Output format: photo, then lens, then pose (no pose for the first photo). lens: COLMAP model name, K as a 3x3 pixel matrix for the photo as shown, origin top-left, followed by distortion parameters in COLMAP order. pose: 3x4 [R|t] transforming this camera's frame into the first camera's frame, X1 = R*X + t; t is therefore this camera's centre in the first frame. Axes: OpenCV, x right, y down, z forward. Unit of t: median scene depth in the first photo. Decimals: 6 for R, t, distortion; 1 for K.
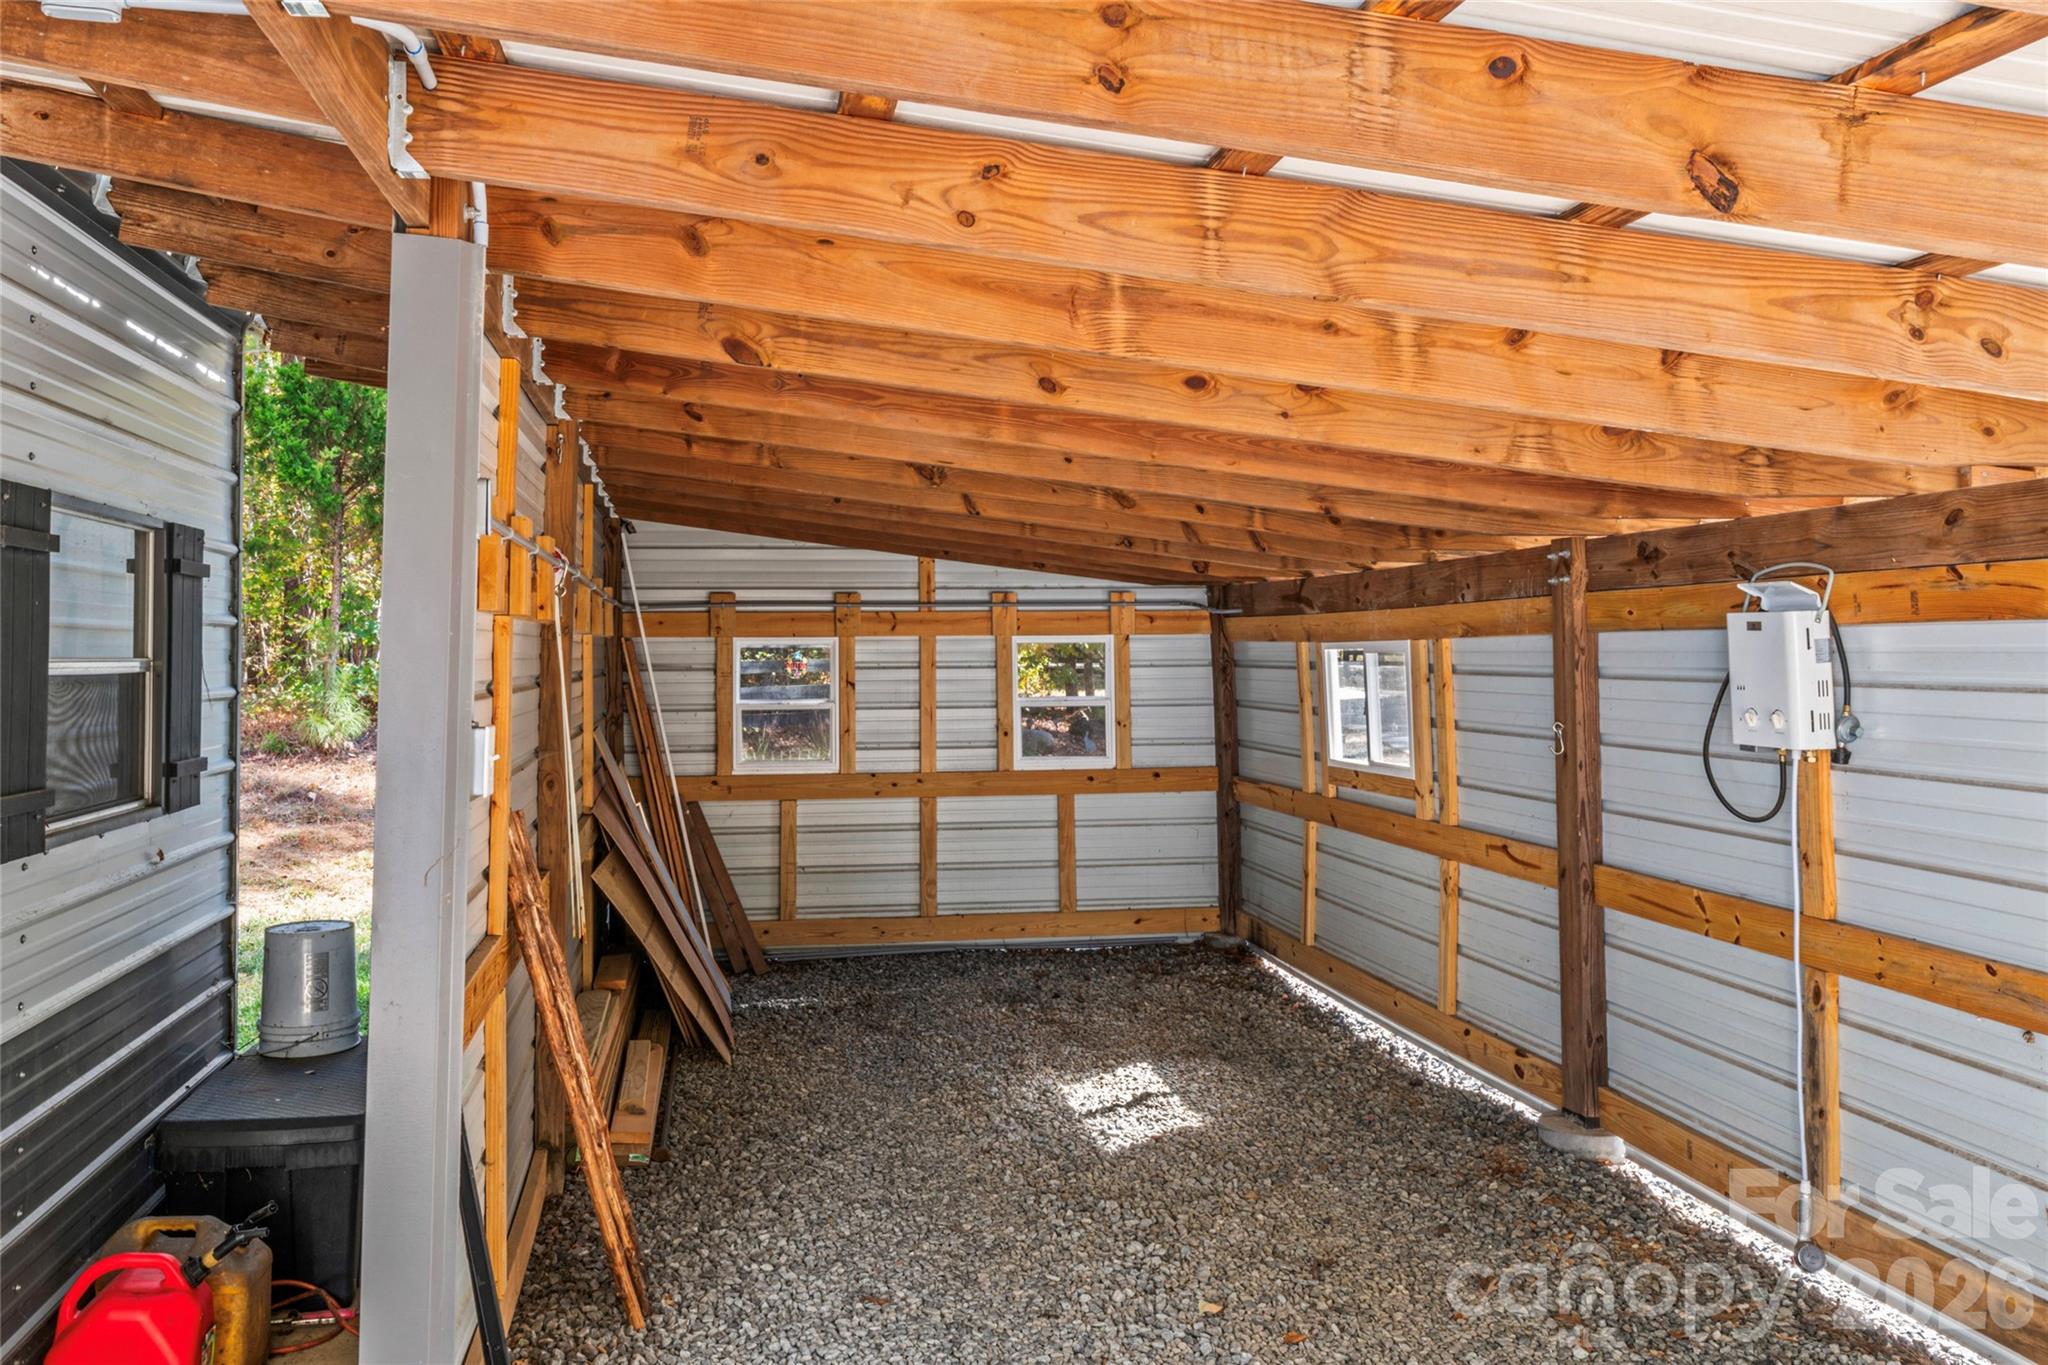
lens RADIAL K [[1410.5, 0, 1024.4], [0, 1410.5, 656.3], [0, 0, 1]] dist [0.008715, 0.001666]
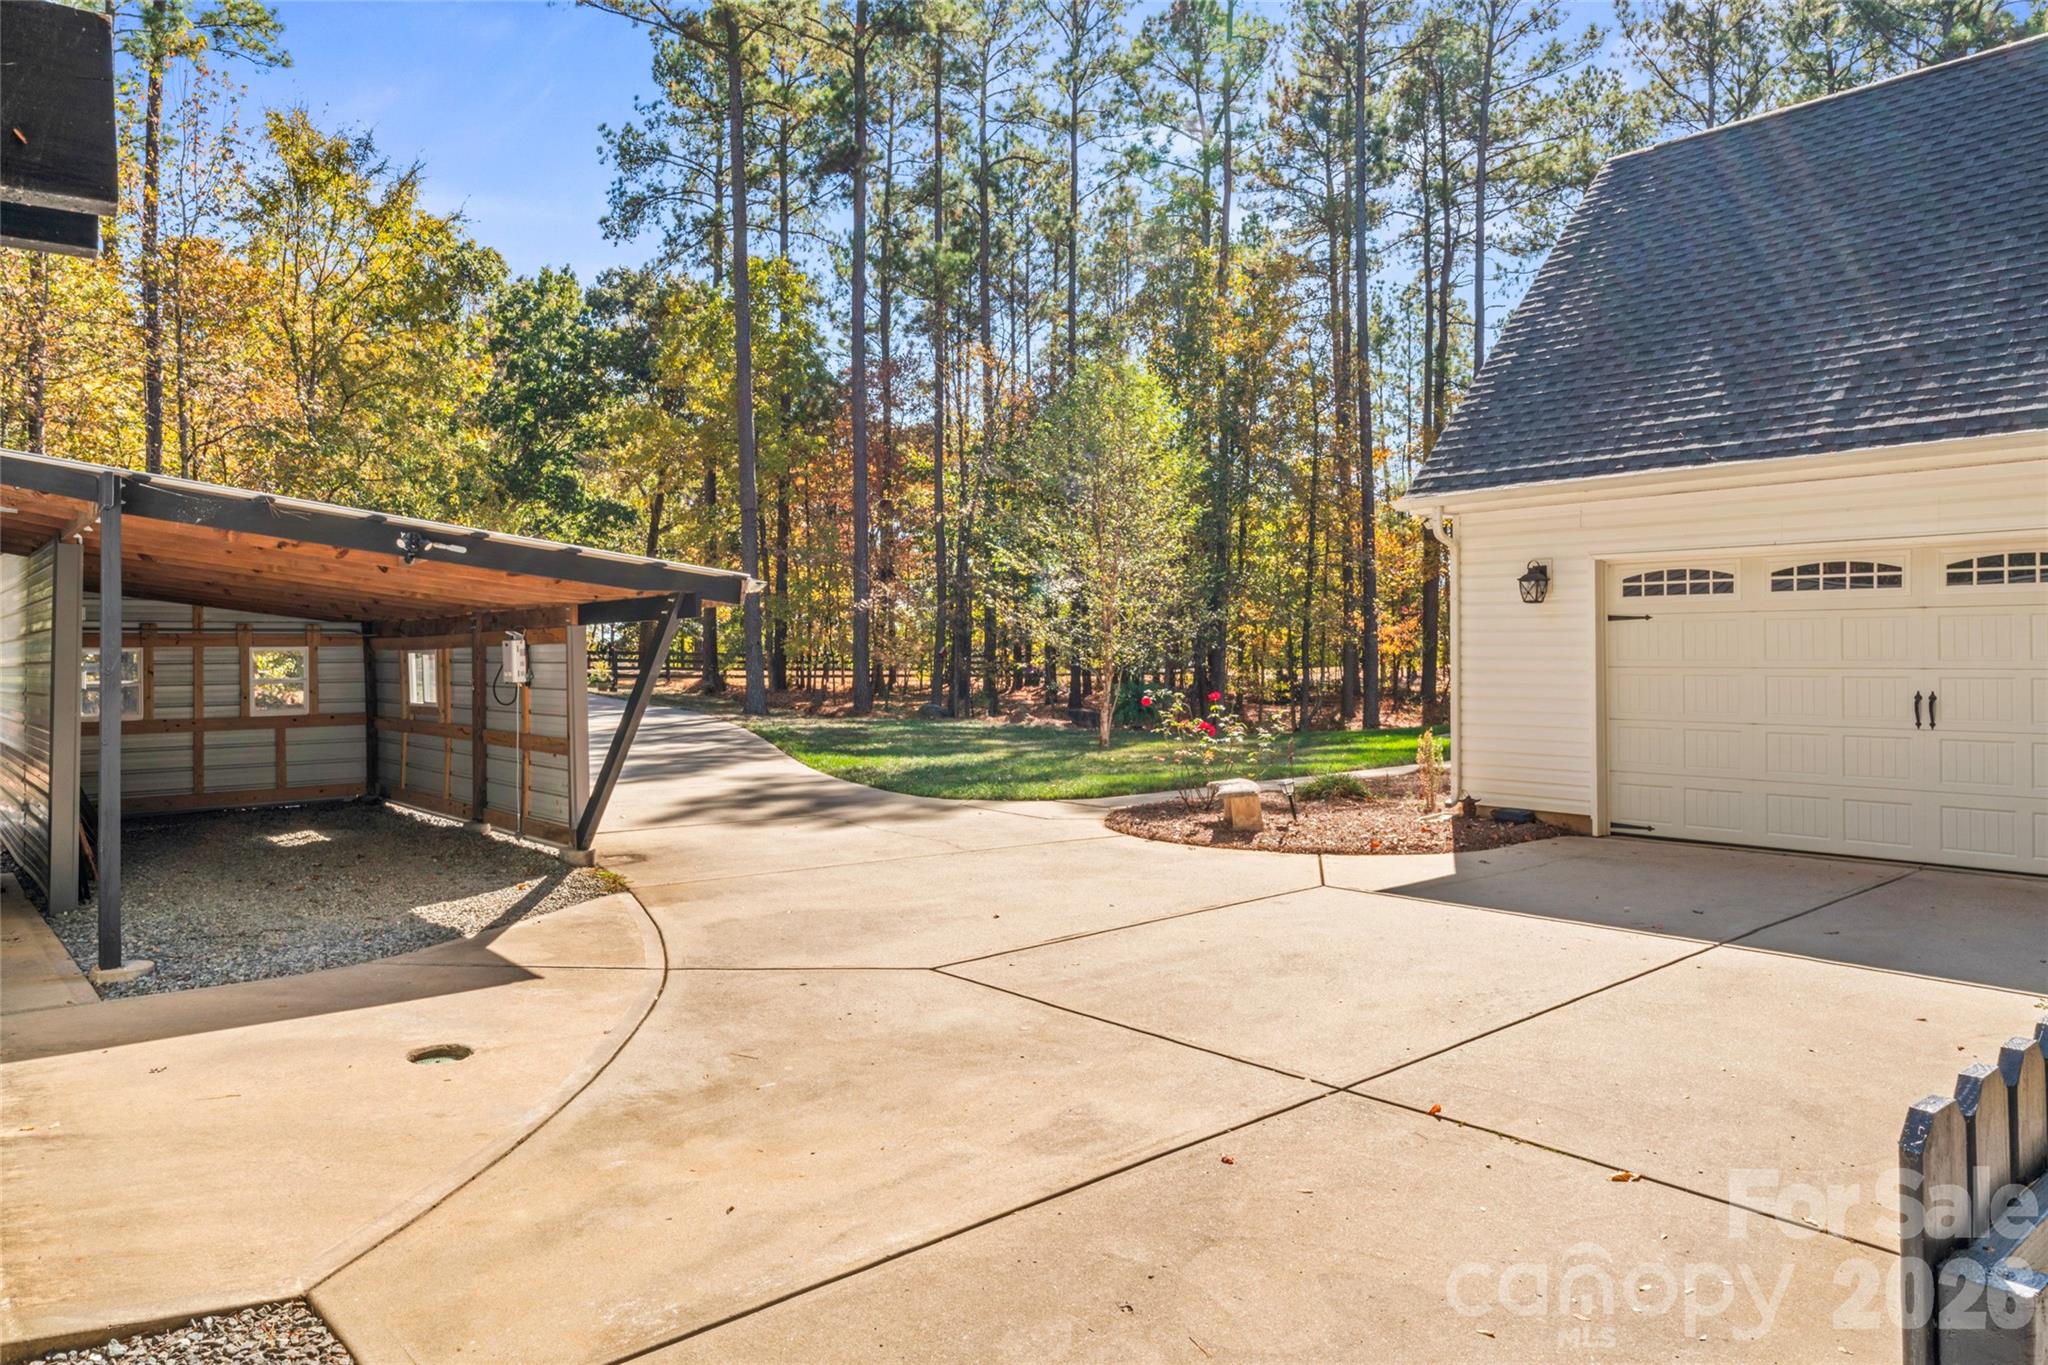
lens RADIAL K [[1410.5, 0, 1024.4], [0, 1410.5, 656.3], [0, 0, 1]] dist [0.008715, 0.001666]
pose [[0.886814, -0.000357, 0.462127, 0.038334], [0.004214, 0.999964, -0.007315, 0.017093], [-0.462108, 0.008435, 0.886783, -1.228205]]
